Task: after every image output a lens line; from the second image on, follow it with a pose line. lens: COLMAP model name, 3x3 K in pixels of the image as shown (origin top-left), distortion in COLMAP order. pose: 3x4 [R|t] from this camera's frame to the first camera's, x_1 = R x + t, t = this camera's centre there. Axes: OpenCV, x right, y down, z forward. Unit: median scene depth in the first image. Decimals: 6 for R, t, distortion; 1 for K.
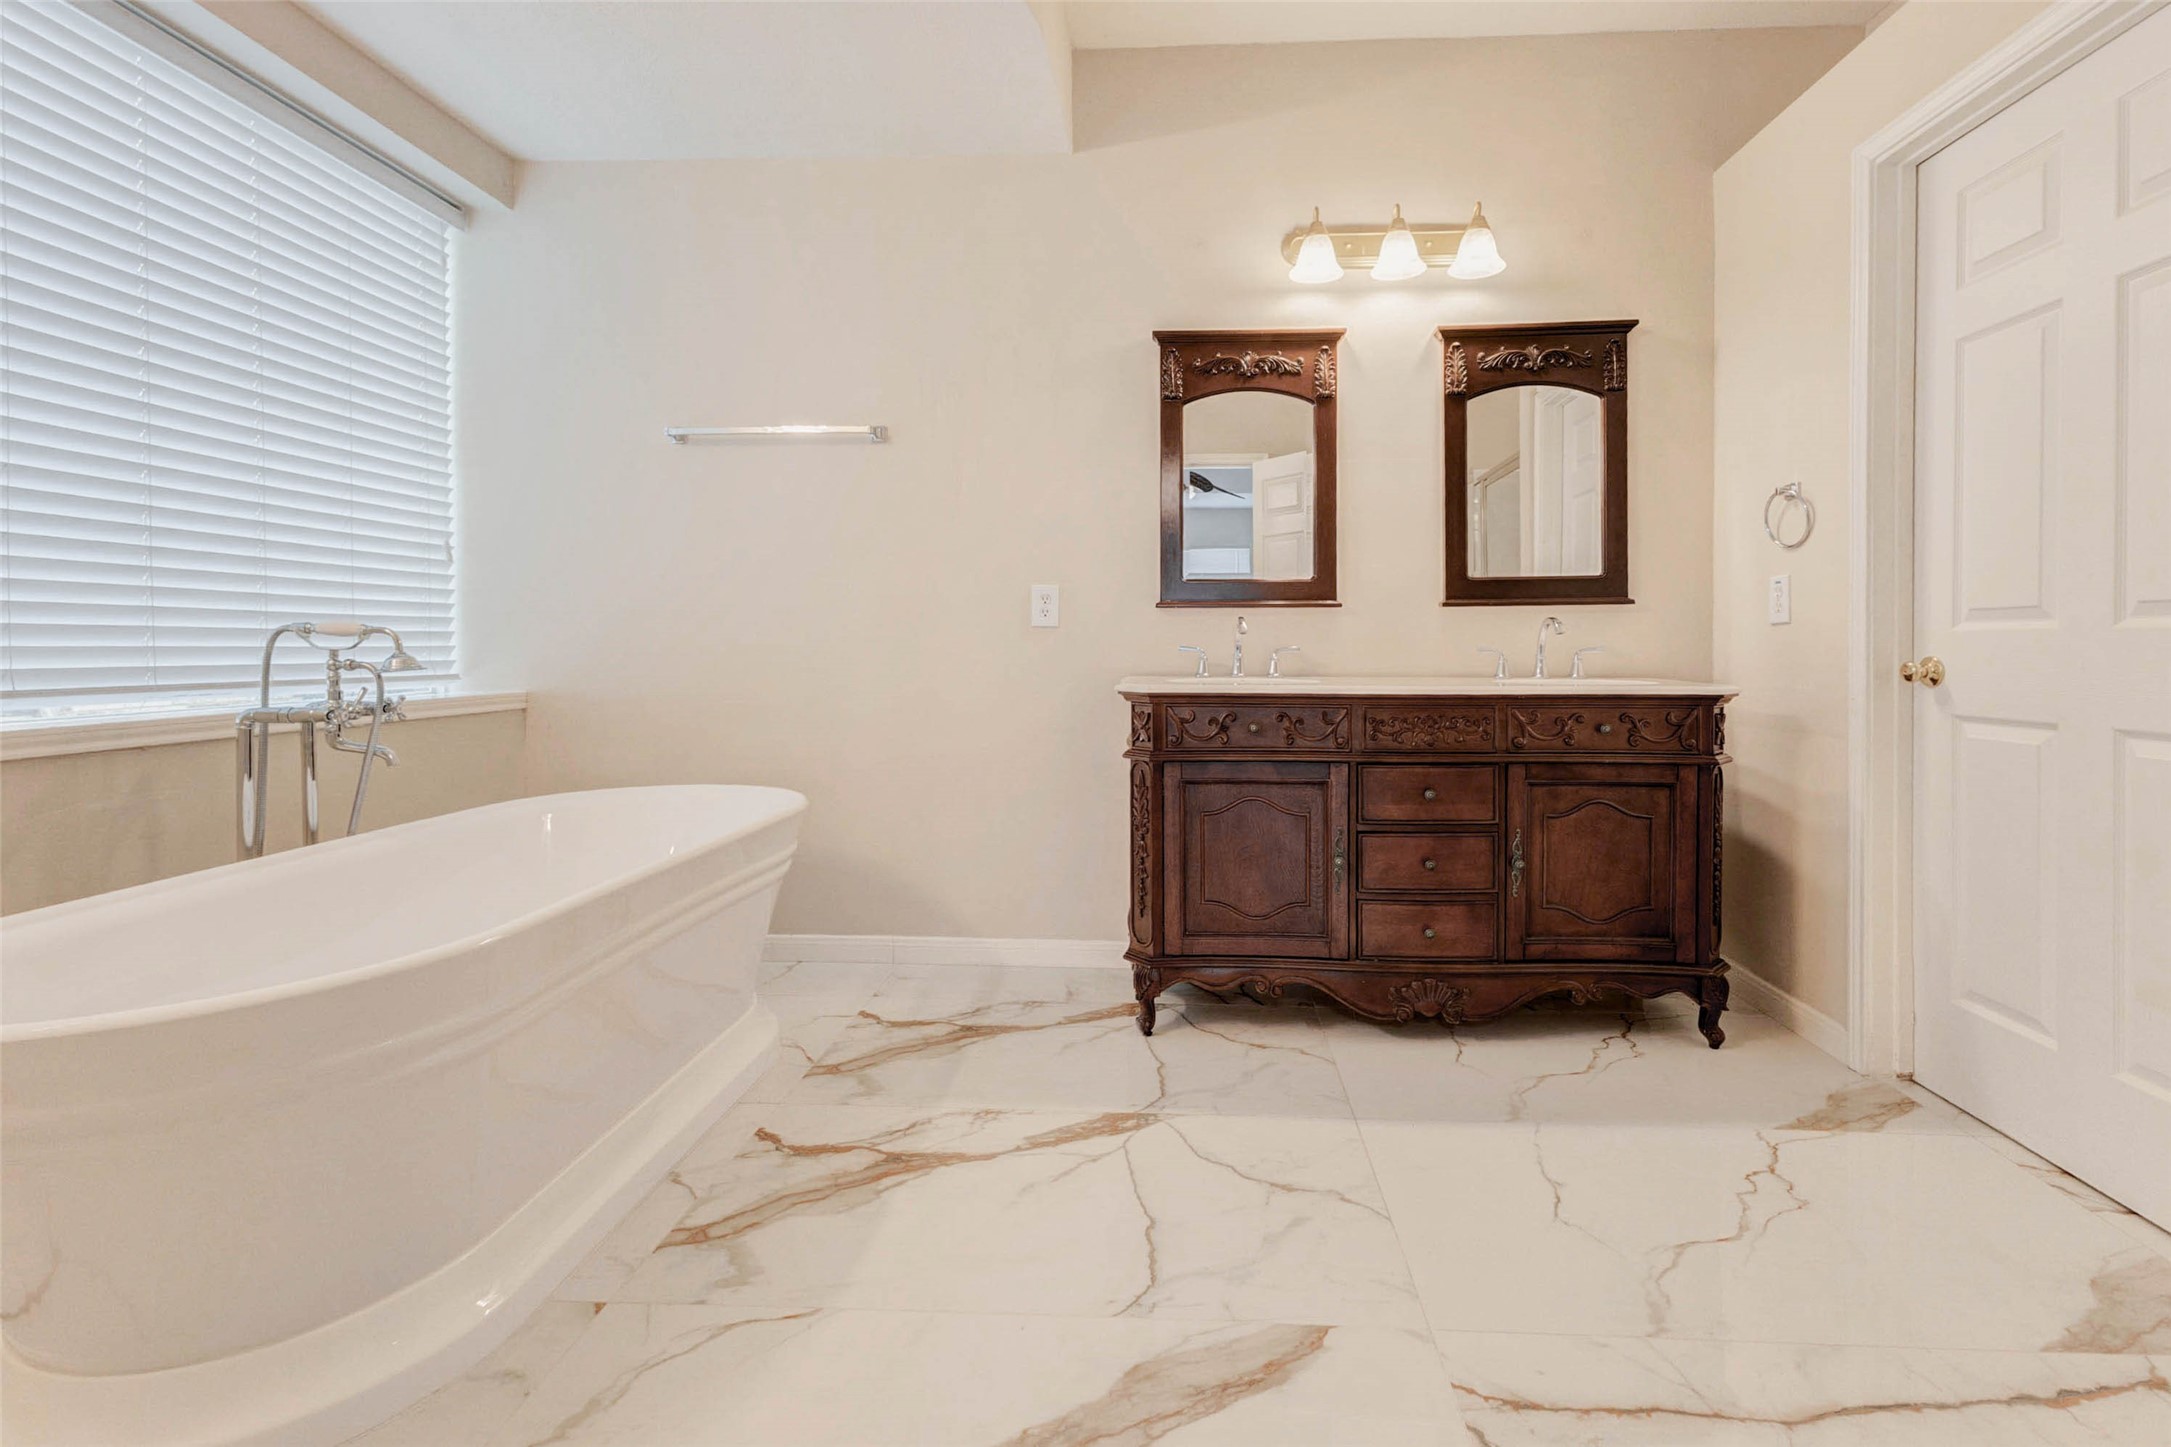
lens RADIAL K [[959.3, 0, 1115.8], [0, 959.3, 647.3], [0, 0, 1]] dist [0.005876, 0.000979]
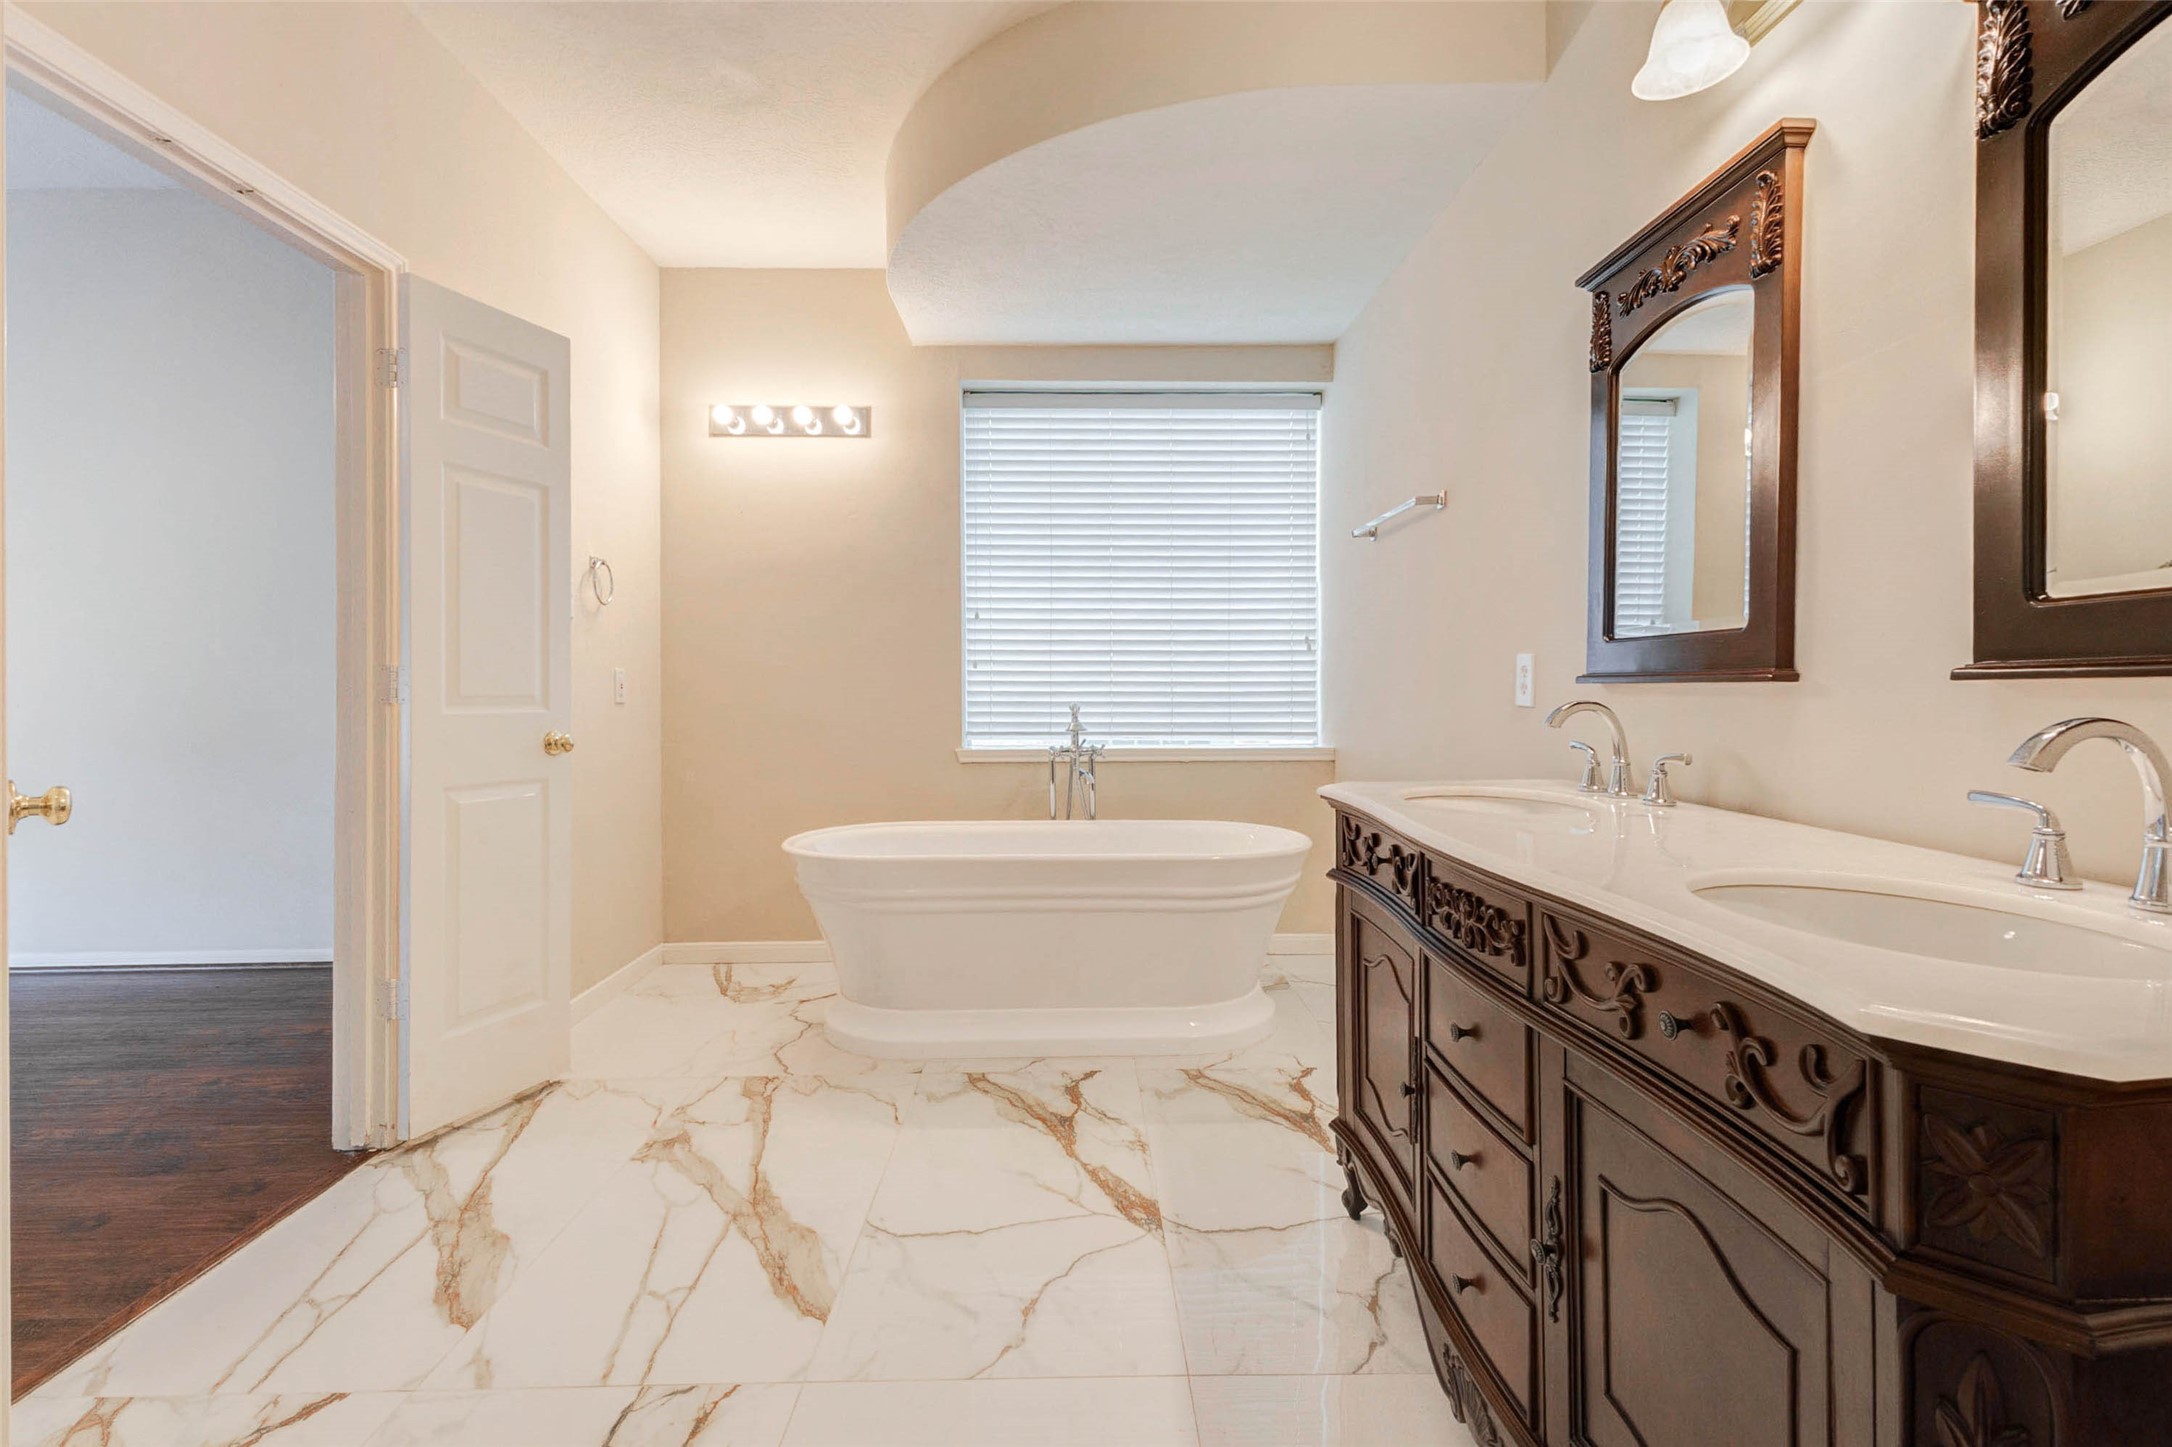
lens RADIAL K [[959.8, 0, 1083.6], [0, 959.8, 704.4], [0, 0, 1]] dist [0.005876, 0.000979]
pose [[0.078983, 0.017586, -0.996721, 1.052985], [-0.004137, 0.999842, 0.017313, -0.055264], [0.996867, 0.002756, 0.079043, 0.910381]]
